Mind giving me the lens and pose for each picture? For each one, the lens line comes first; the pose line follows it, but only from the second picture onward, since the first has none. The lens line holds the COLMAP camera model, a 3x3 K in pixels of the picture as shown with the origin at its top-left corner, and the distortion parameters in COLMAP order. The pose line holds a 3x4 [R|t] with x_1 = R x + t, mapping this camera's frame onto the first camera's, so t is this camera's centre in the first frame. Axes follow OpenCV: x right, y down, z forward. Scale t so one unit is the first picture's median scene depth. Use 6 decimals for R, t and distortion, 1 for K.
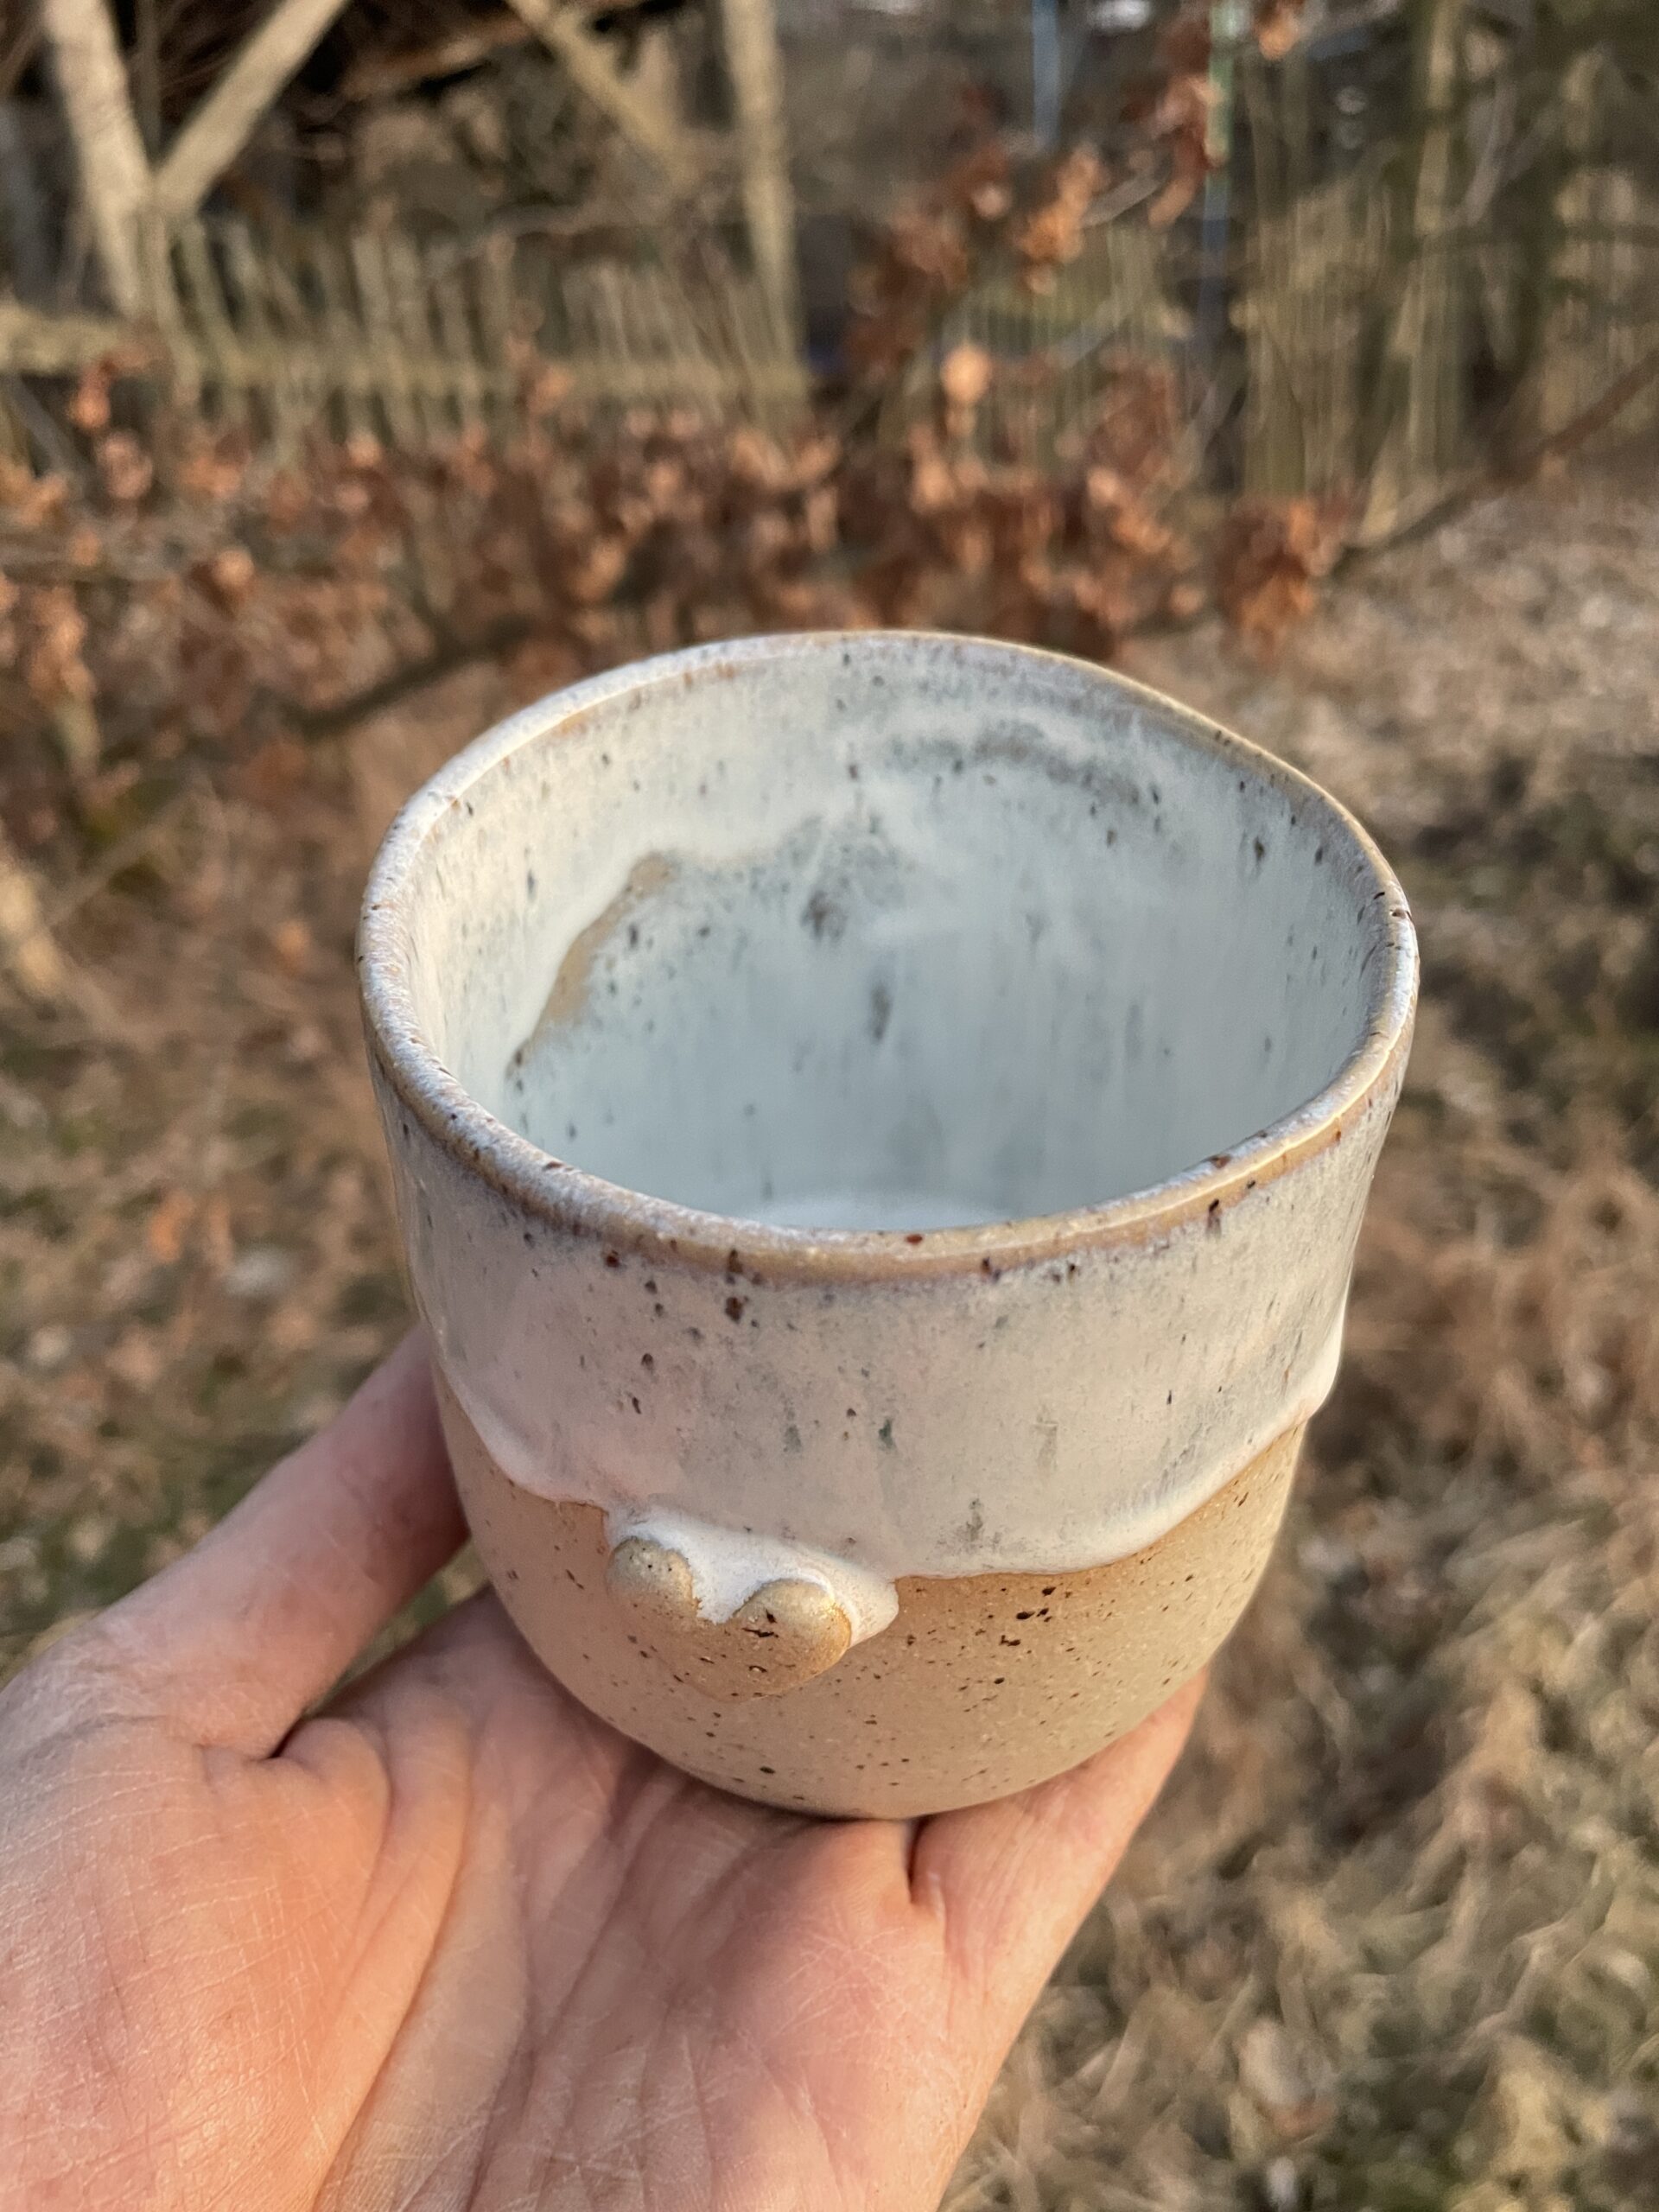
lens RADIAL K [[1677.4, 0, 829.5], [0, 1677.4, 1106.0], [0, 0, 1]] dist [0.169172, -0.435175]
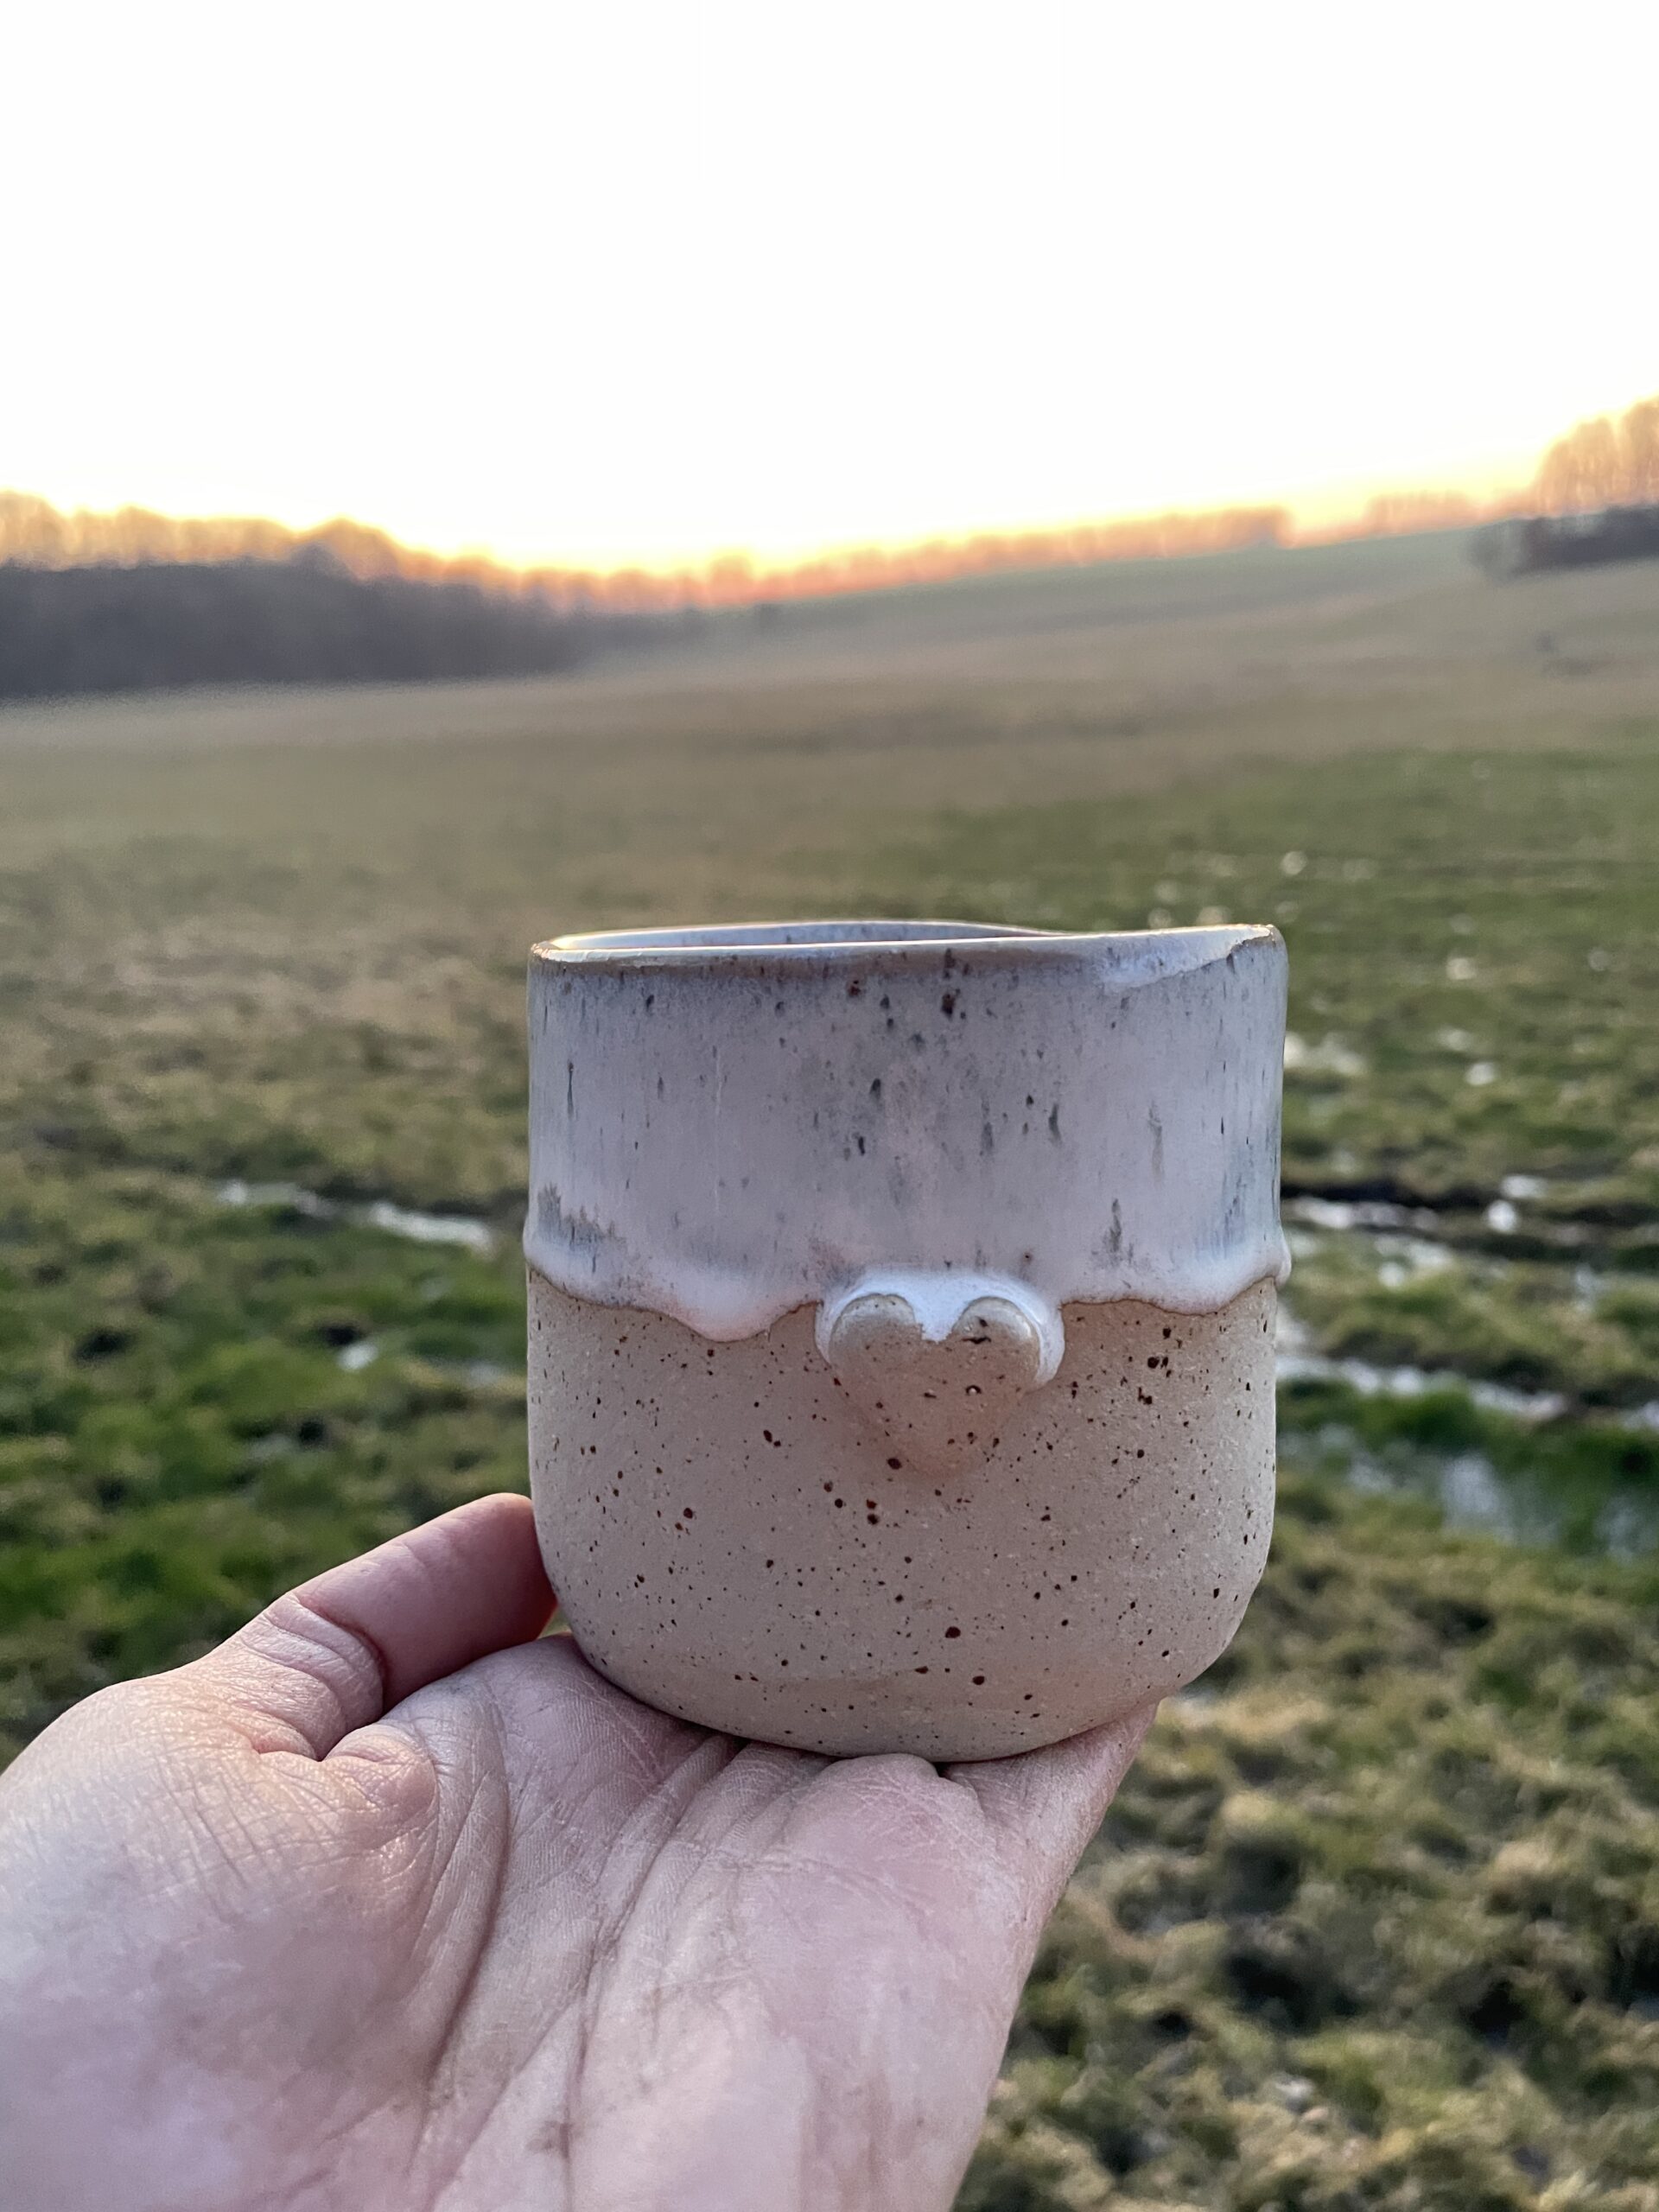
lens RADIAL K [[1677.4, 0, 829.5], [0, 1677.4, 1106.0], [0, 0, 1]] dist [0.169172, -0.435175]
pose [[0.957556, -0.044970, 0.284717, -0.488223], [0.195017, 0.828440, -0.525030, 0.798662], [-0.212260, 0.558270, 0.802047, -0.056028]]
